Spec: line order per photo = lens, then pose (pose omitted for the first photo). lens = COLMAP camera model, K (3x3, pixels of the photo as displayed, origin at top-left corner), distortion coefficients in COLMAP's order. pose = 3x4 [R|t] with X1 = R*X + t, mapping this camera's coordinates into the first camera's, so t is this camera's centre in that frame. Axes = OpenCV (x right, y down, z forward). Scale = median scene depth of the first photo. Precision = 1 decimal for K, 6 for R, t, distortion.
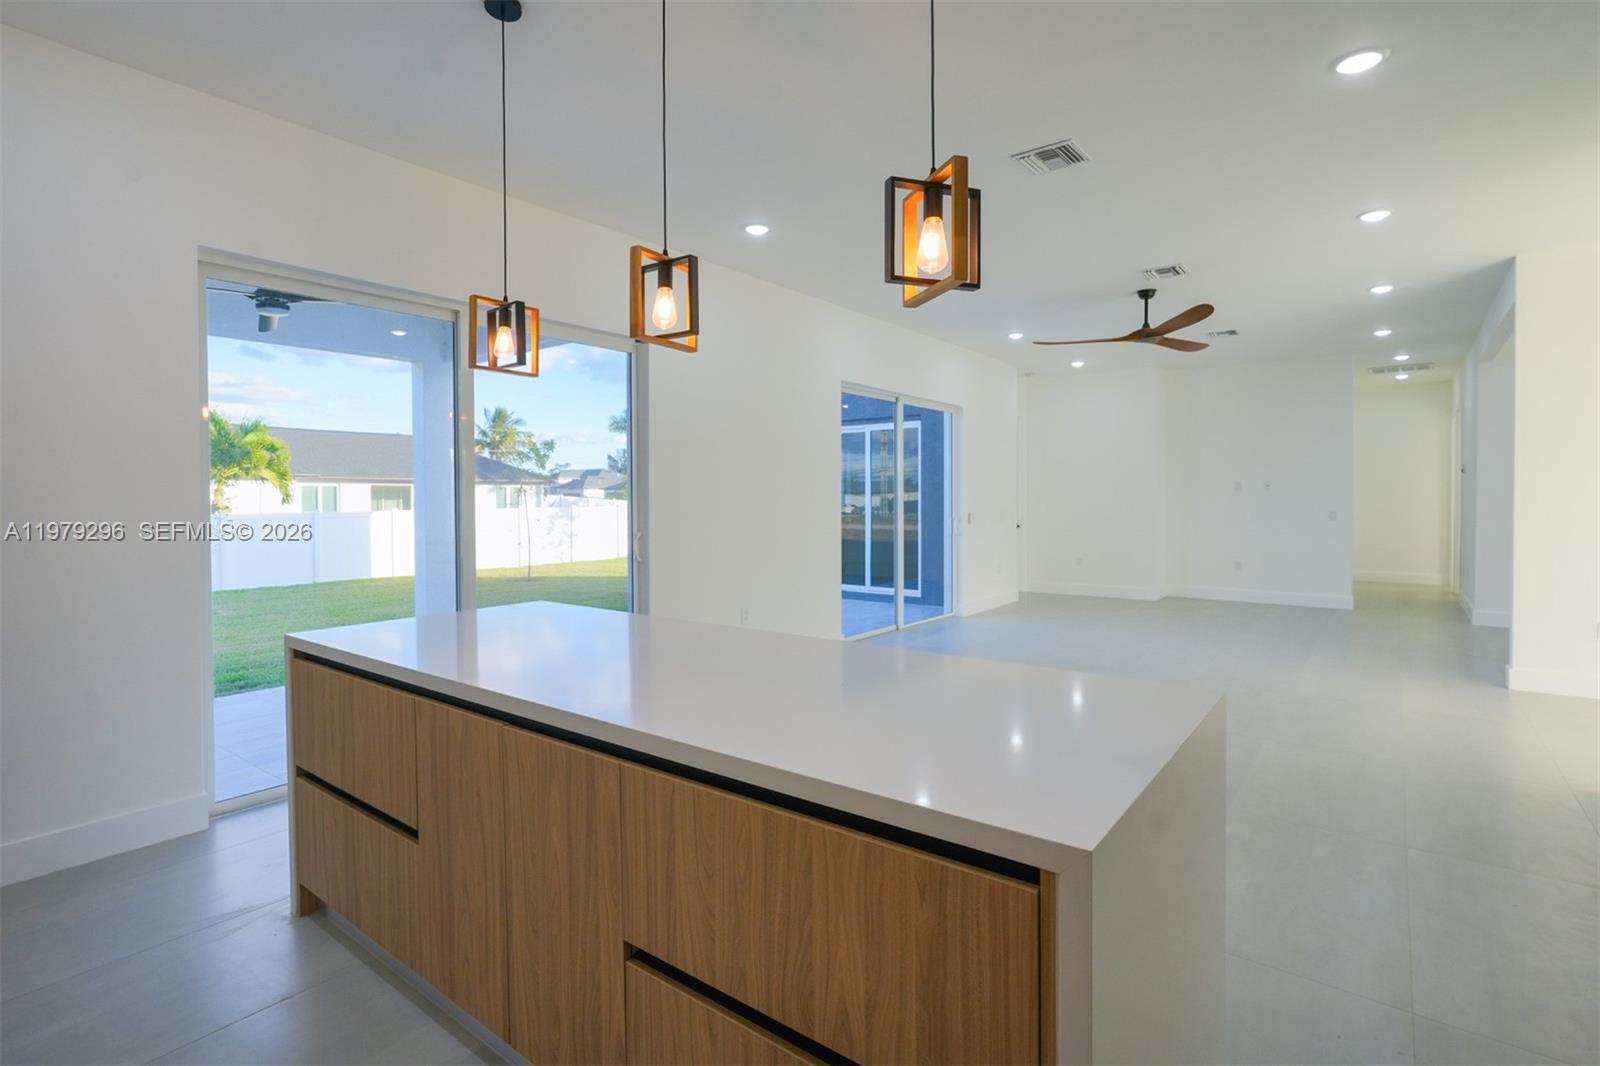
lens RADIAL K [[765.0, 0, 793.1], [0, 765.0, 505.5], [0, 0, 1]] dist [-0.002081, -0.000018]
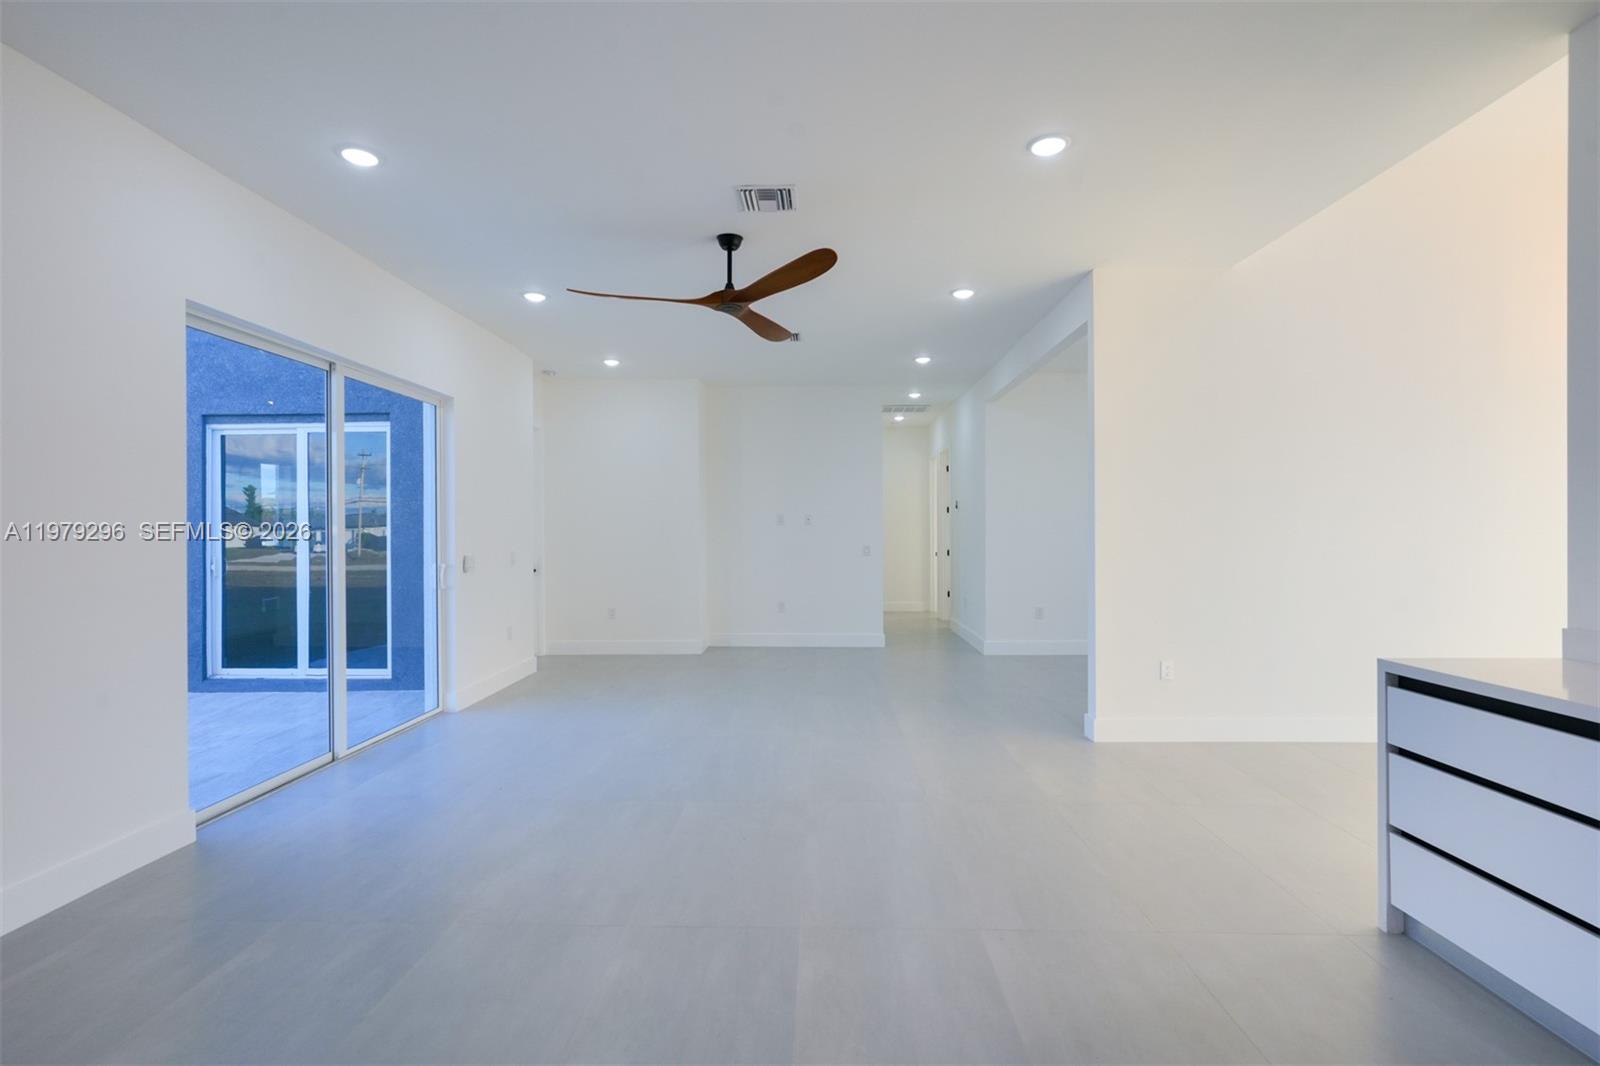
lens RADIAL K [[762.0, 0, 798.8], [0, 762.0, 530.1], [0, 0, 1]] dist [-0.000173, 0.000963]
pose [[0.806172, -0.001134, 0.591680, 0.068388], [0.009427, 0.999896, -0.010929, -0.003013], [-0.591606, 0.014388, 0.806099, 0.276621]]
